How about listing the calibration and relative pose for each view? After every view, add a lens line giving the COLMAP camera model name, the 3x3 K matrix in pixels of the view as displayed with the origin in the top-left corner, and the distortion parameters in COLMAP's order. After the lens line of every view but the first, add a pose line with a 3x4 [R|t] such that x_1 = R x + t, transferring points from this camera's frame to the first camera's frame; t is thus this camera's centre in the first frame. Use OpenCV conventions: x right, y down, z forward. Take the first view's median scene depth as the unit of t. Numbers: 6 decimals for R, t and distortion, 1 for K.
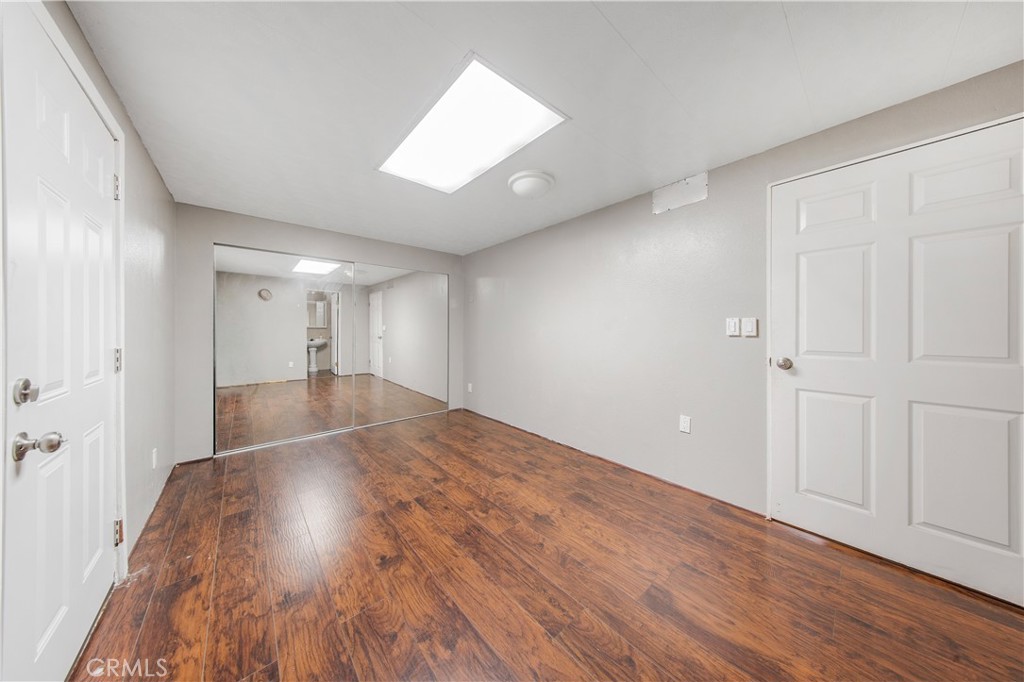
lens RADIAL K [[309.6, 0, 512.4], [0, 309.6, 329.9], [0, 0, 1]] dist [-0.002451, -0.000277]
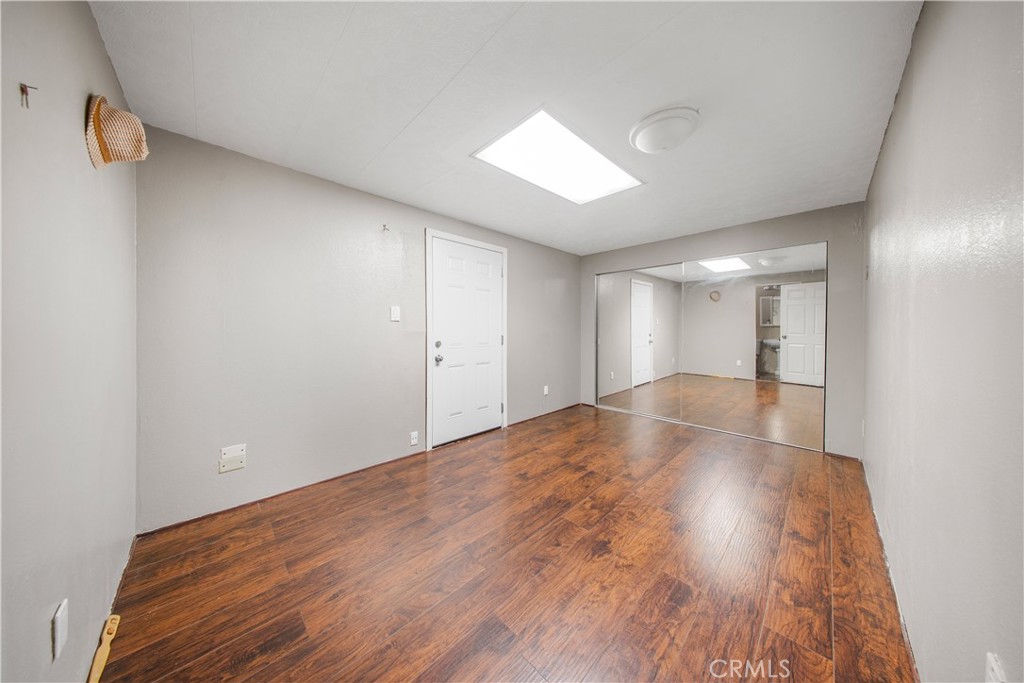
lens RADIAL K [[309.6, 0, 512.5], [0, 309.6, 331.9], [0, 0, 1]] dist [-0.002451, -0.000277]
pose [[0.057538, 0.018430, -0.998173, 0.940412], [-0.005209, 0.999822, 0.018160, -0.009790], [0.998330, 0.004155, 0.057623, 0.696479]]
